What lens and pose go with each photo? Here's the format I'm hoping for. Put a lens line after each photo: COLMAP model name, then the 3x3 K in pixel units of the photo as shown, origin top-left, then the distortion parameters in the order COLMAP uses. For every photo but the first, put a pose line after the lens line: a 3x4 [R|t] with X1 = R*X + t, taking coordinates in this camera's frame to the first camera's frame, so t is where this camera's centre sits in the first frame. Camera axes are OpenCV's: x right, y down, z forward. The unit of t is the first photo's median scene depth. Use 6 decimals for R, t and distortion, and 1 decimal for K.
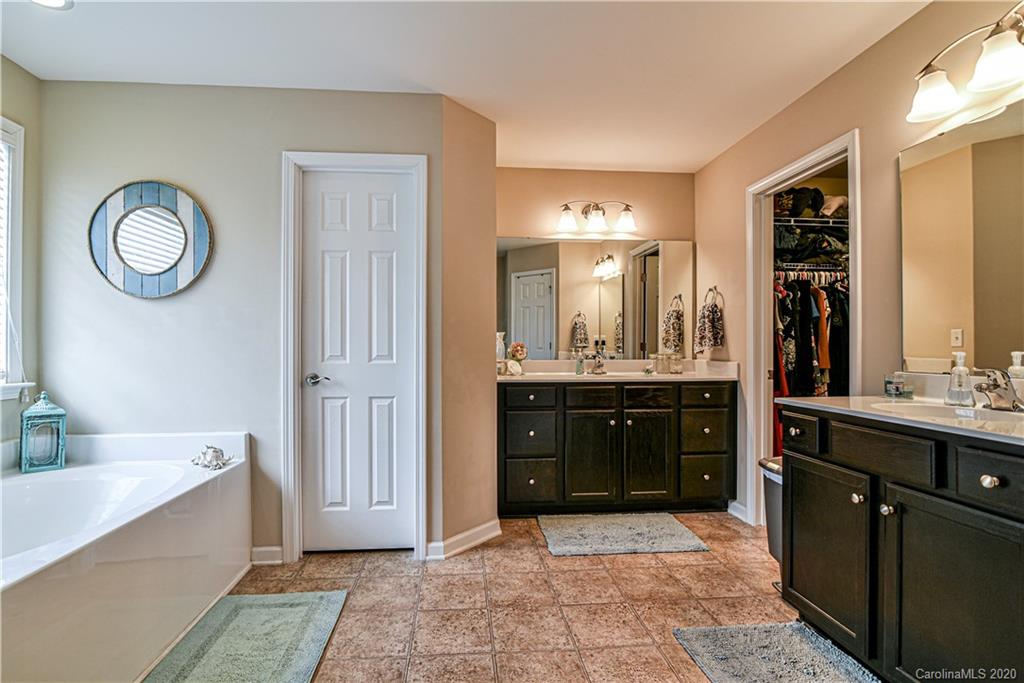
lens RADIAL K [[533.1, 0, 509.4], [0, 533.1, 342.2], [0, 0, 1]] dist [-0.001585, -0.000018]
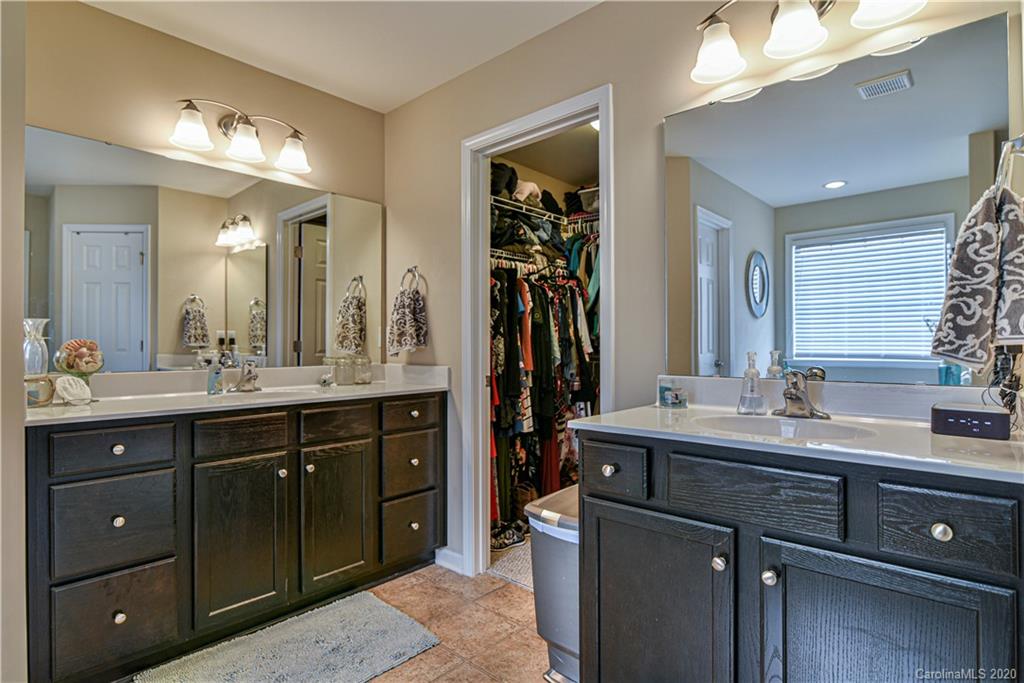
lens RADIAL K [[512.2, 0, 497.7], [0, 512.2, 342.1], [0, 0, 1]] dist [-0.016904, 0.002006]
pose [[0.753239, 0.001031, 0.657746, -0.002964], [-0.001803, 0.999998, 0.000498, 0.001931], [-0.657744, -0.001561, 0.753240, 0.391427]]
